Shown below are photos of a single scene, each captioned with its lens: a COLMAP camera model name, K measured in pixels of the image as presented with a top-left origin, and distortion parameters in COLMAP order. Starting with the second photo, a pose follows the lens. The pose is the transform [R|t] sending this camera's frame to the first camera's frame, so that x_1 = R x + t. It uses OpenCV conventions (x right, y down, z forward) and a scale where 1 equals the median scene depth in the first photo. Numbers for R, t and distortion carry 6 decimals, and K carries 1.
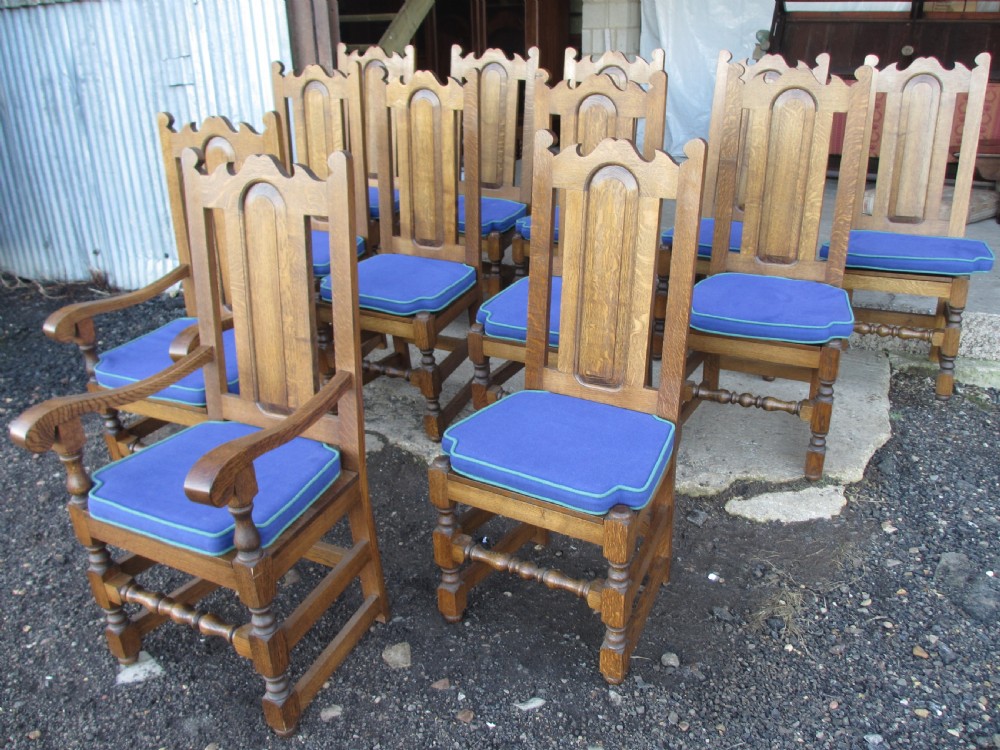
lens RADIAL K [[830.7, 0, 504.0], [0, 830.7, 375.6], [0, 0, 1]] dist [-0.050065, 0.009936]
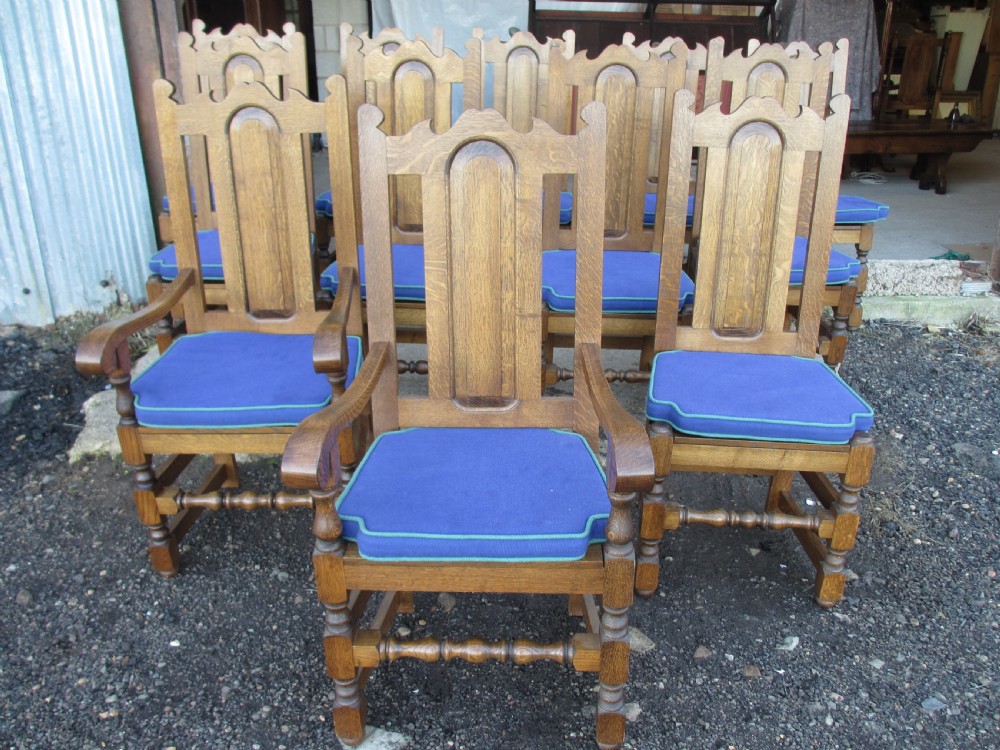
lens RADIAL K [[830.7, 0, 504.0], [0, 830.7, 375.6], [0, 0, 1]] dist [-0.050065, 0.009936]
pose [[0.903381, -0.138326, 0.405918, -0.453658], [0.143258, 0.989515, 0.018375, -0.000338], [-0.404204, 0.041552, 0.913725, 0.136464]]
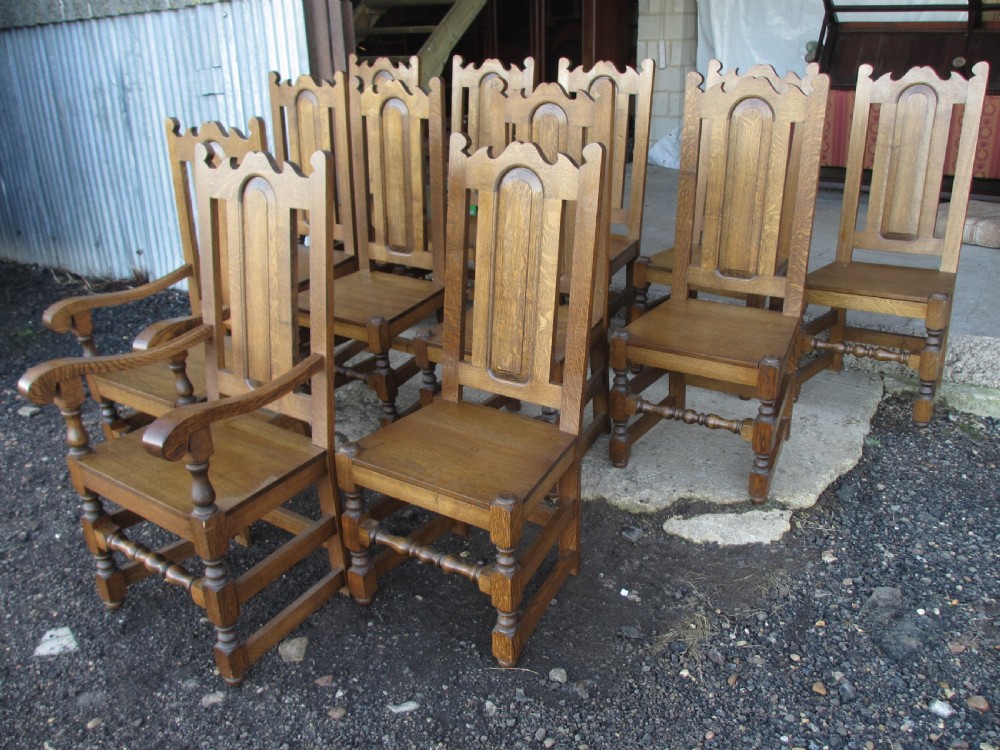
lens RADIAL K [[830.7, 0, 504.0], [0, 830.7, 375.6], [0, 0, 1]] dist [-0.050065, 0.009936]
pose [[0.993533, 0.039485, -0.106454, 0.168906], [-0.040953, 0.999093, -0.011642, 0.001530], [0.105898, 0.015926, 0.994249, 0.007025]]
